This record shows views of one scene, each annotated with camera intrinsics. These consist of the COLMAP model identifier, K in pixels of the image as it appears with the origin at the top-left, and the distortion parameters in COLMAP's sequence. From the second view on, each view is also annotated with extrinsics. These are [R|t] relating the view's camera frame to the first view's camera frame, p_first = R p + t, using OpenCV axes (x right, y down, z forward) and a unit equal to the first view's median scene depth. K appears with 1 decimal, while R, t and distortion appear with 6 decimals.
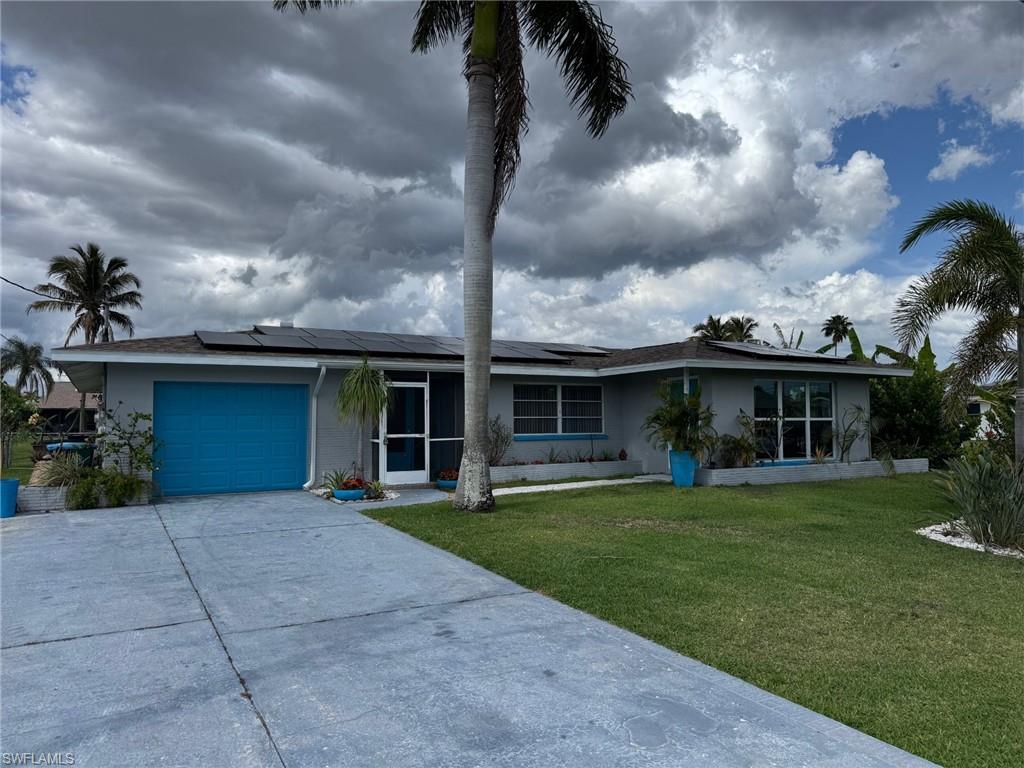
lens RADIAL K [[739.5, 0, 509.1], [0, 739.5, 383.9], [0, 0, 1]] dist [0.015099, 0.000170]
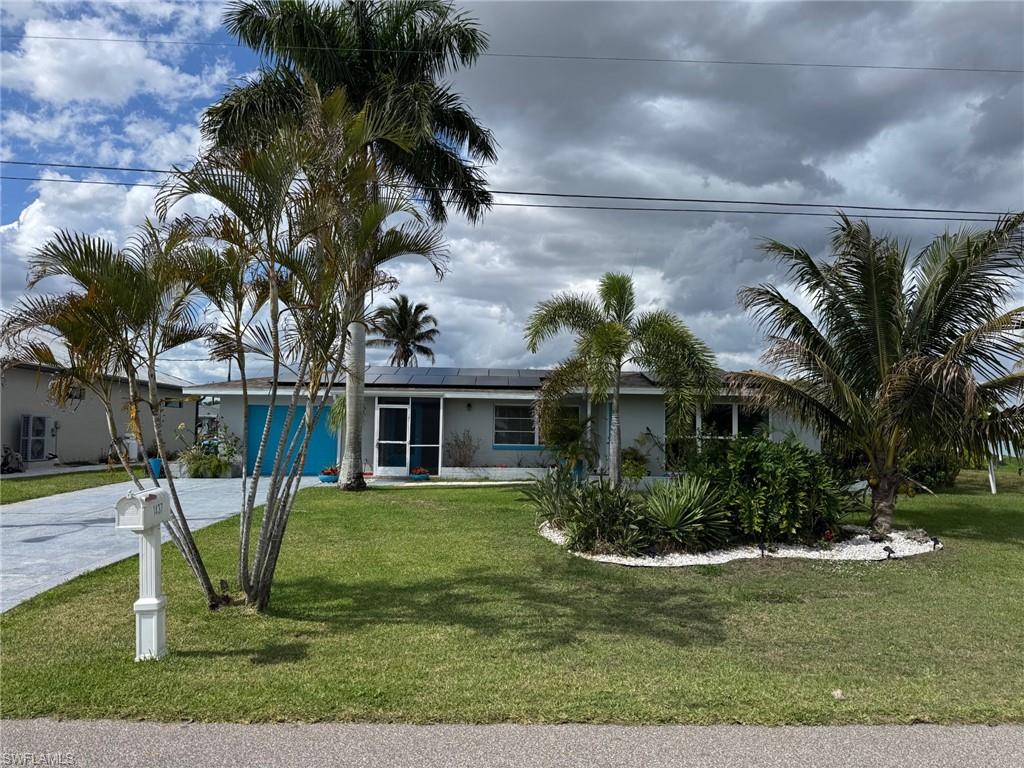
lens RADIAL K [[739.5, 0, 519.6], [0, 739.5, 384.2], [0, 0, 1]] dist [0.015099, 0.000170]
pose [[0.879252, -0.012142, -0.476203, 0.746672], [0.002861, 0.999792, -0.020210, -0.012588], [0.476349, 0.016408, 0.879103, -0.147407]]
